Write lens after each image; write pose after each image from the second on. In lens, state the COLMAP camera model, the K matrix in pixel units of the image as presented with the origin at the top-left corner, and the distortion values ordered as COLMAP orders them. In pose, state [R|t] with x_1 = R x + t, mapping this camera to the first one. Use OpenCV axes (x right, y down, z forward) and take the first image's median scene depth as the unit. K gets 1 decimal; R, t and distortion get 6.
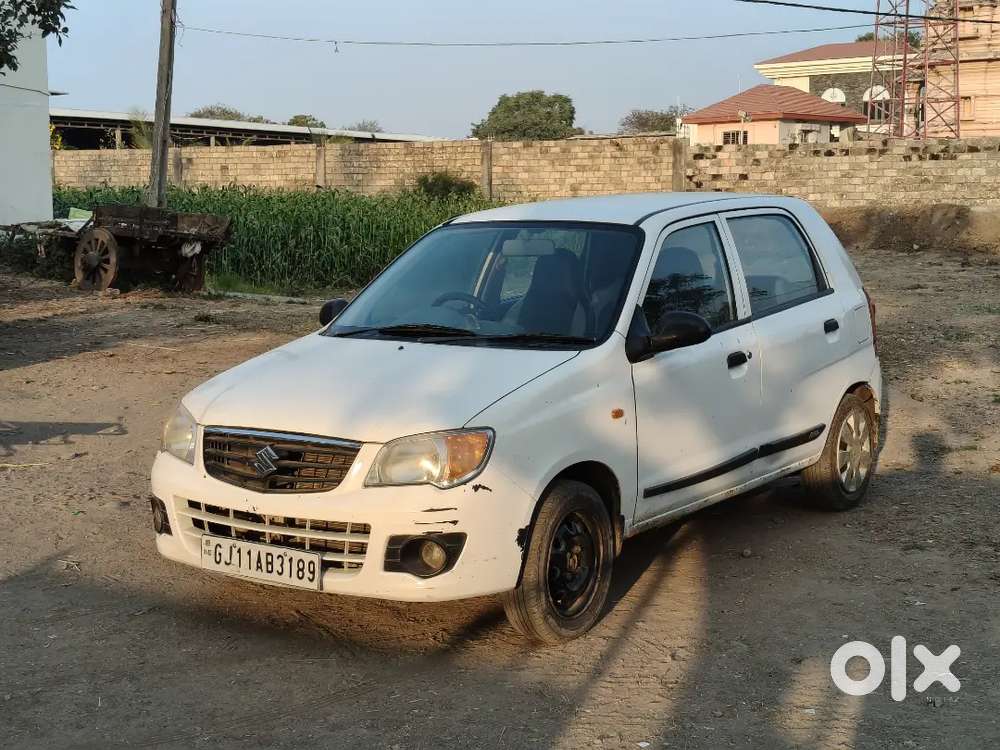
lens RADIAL K [[1494.8, 0, 482.0], [0, 1494.8, 380.8], [0, 0, 1]] dist [0.331290, -1.363459]
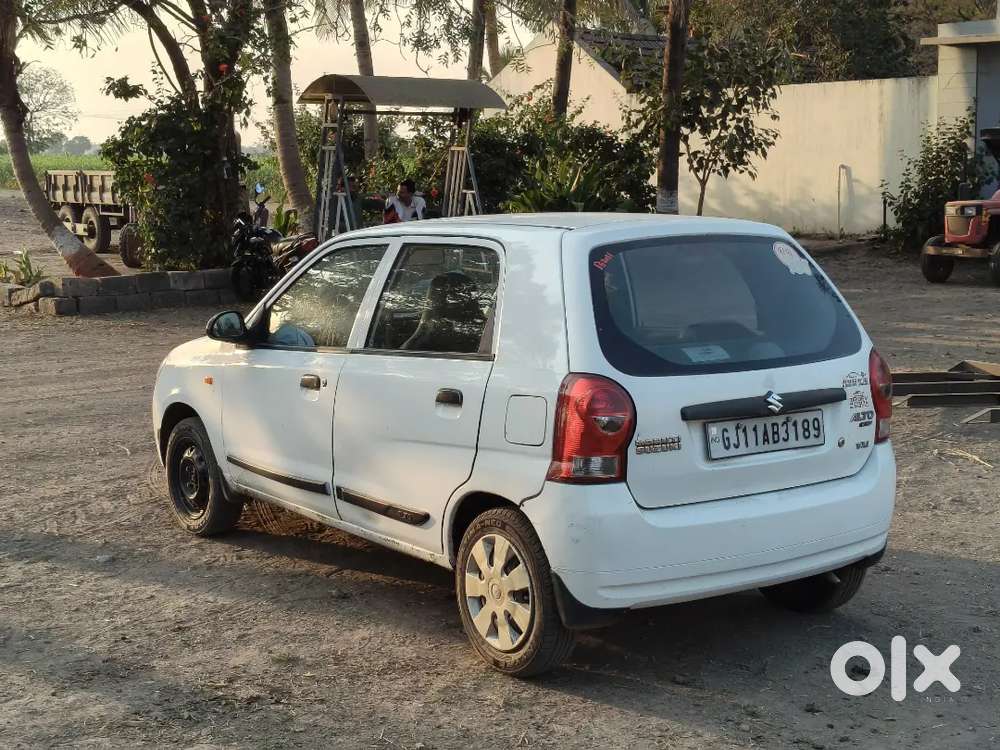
lens RADIAL K [[1499.2, 0, 500.0], [0, 1499.2, 375.0], [0, 0, 1]] dist [0.335250, -1.371093]
pose [[-0.337287, 0.136785, -0.931412, 1.056997], [-0.112604, 0.976423, 0.184172, -0.216744], [0.934643, 0.166999, -0.313932, 1.442282]]
